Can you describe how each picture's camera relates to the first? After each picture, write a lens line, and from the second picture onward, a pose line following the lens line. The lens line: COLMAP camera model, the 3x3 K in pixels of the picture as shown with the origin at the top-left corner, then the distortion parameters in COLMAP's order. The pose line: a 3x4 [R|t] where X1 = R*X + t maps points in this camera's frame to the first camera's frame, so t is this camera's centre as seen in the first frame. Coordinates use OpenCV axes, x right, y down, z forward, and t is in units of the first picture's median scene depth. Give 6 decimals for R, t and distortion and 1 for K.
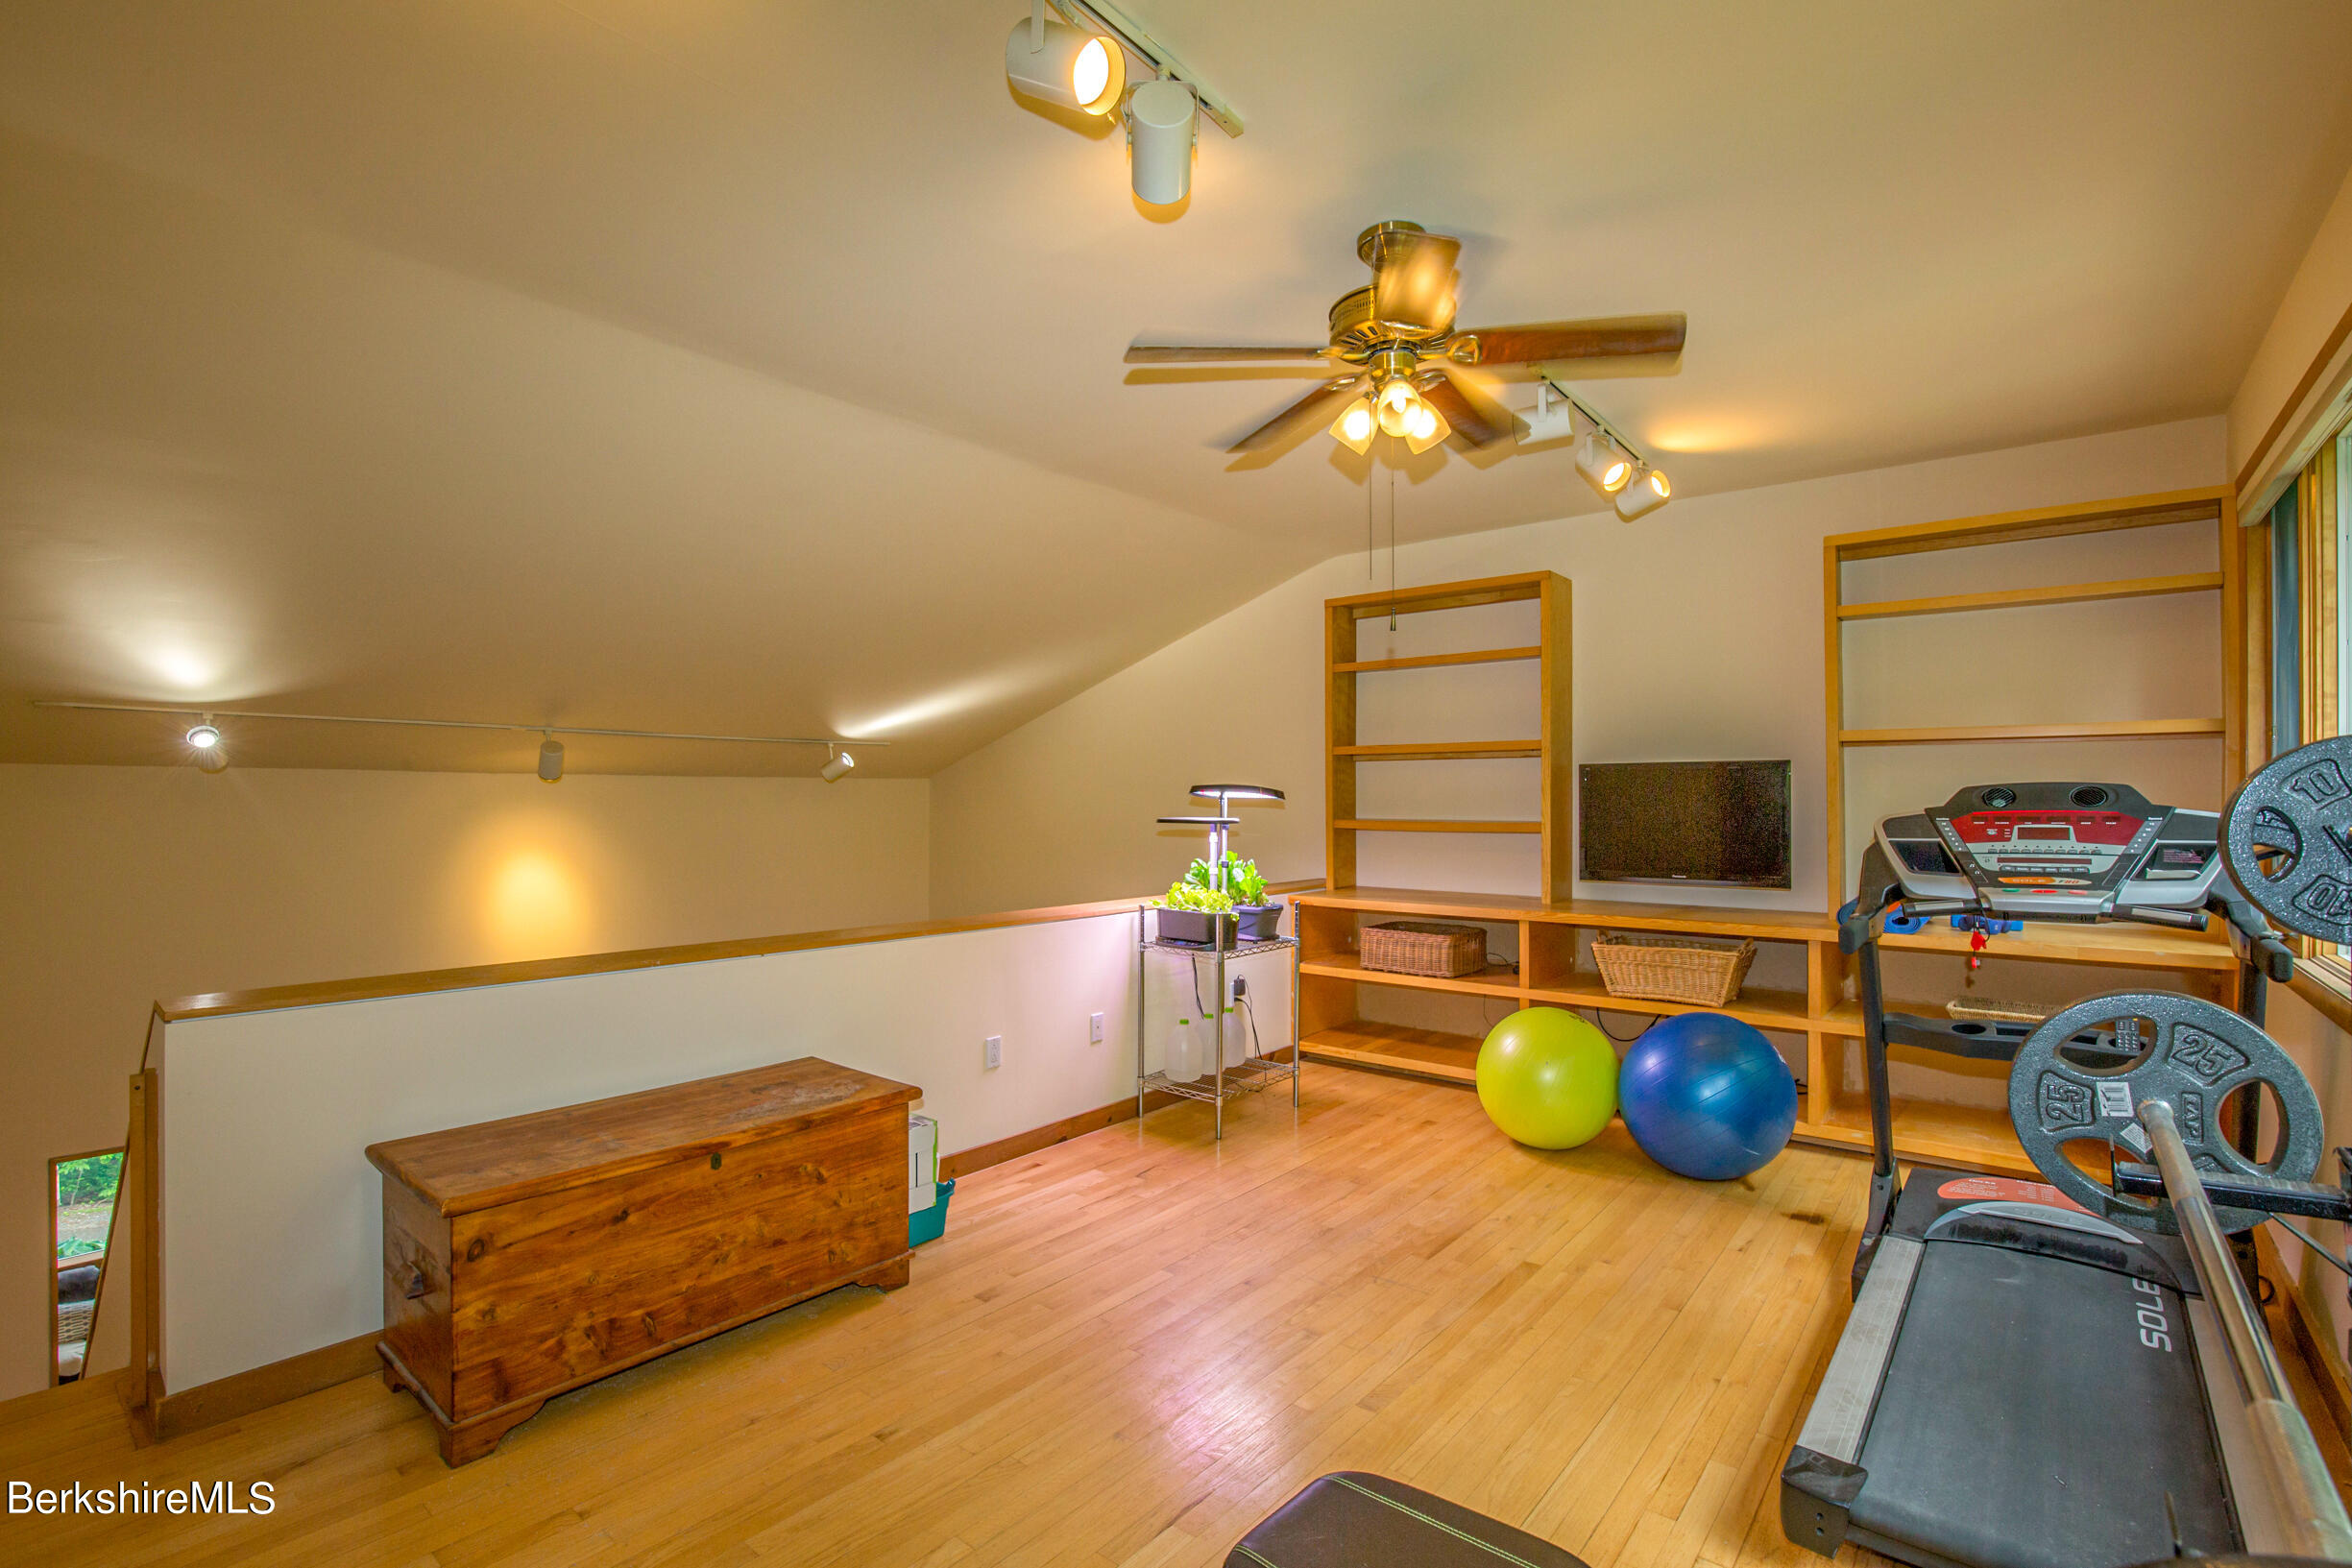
lens RADIAL K [[1075.2, 0, 1184.9], [0, 1075.2, 791.7], [0, 0, 1]] dist [-0.039340, 0.008259]
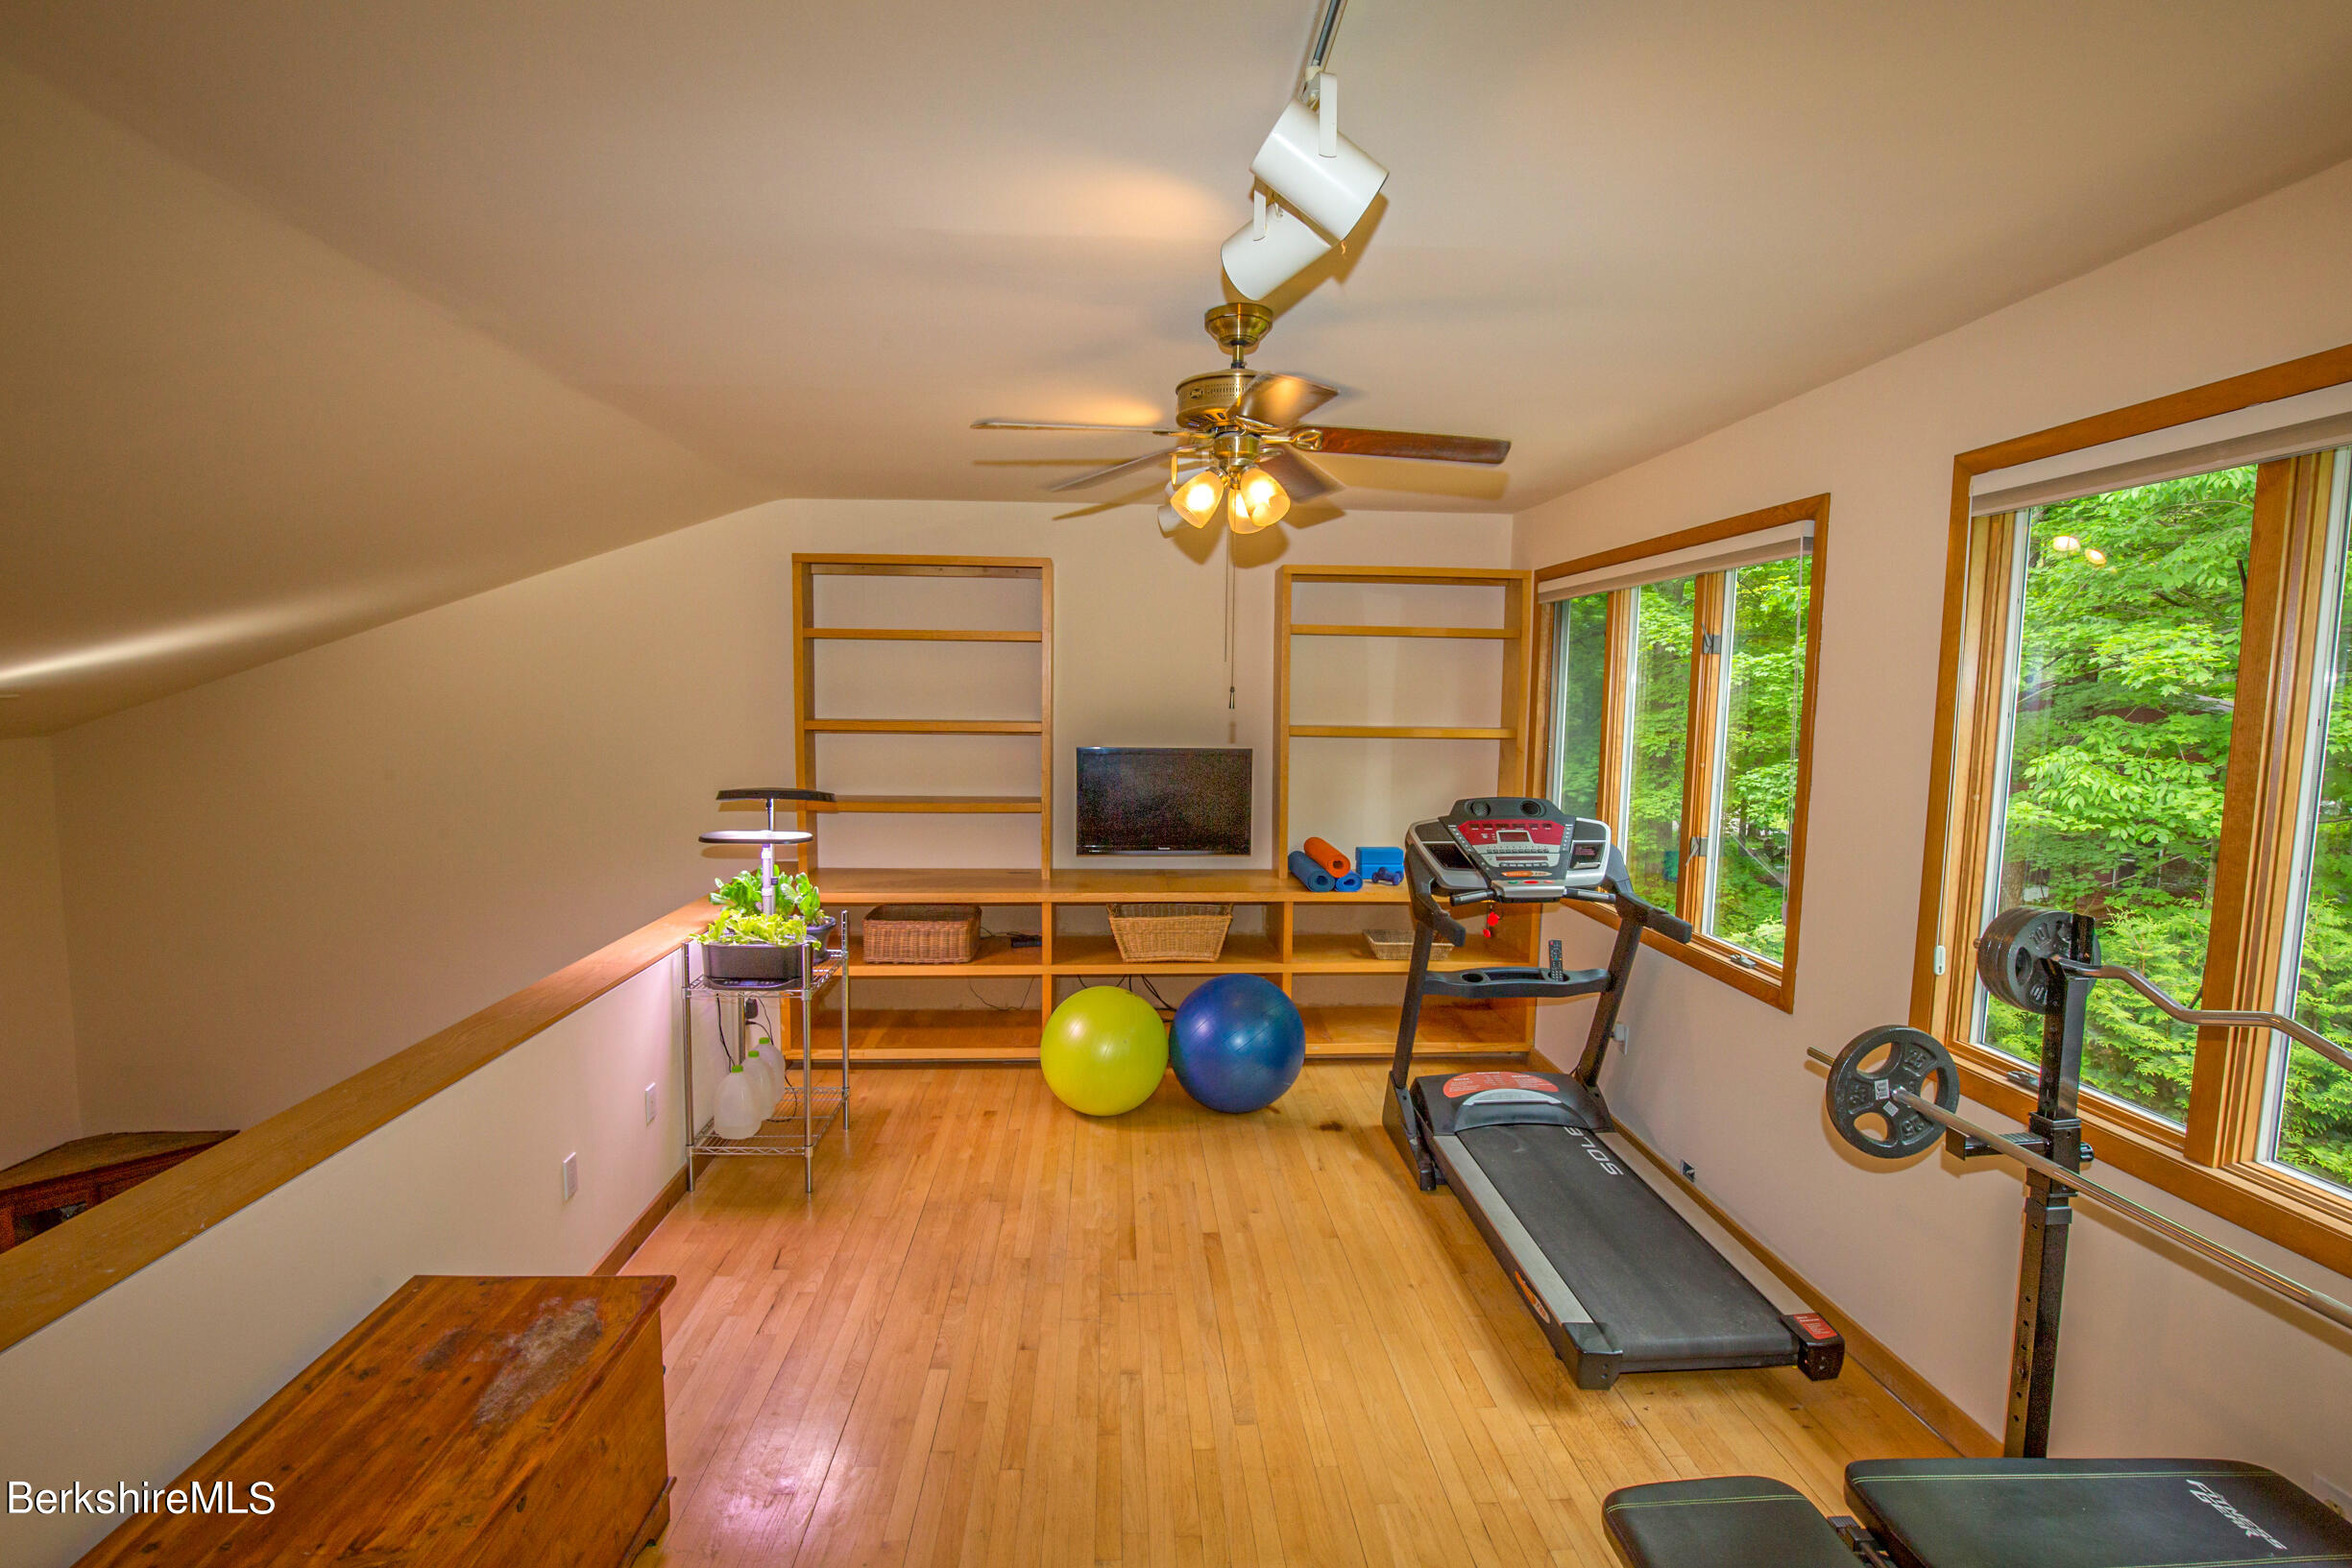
lens RADIAL K [[1095.8, 0, 1179.1], [0, 1095.8, 790.7], [0, 0, 1]] dist [-0.025781, 0.000124]
pose [[0.733772, -0.054321, 0.677221, -0.395032], [-0.016470, 0.995083, 0.097662, -0.121599], [-0.679196, -0.082815, 0.729269, 0.174970]]
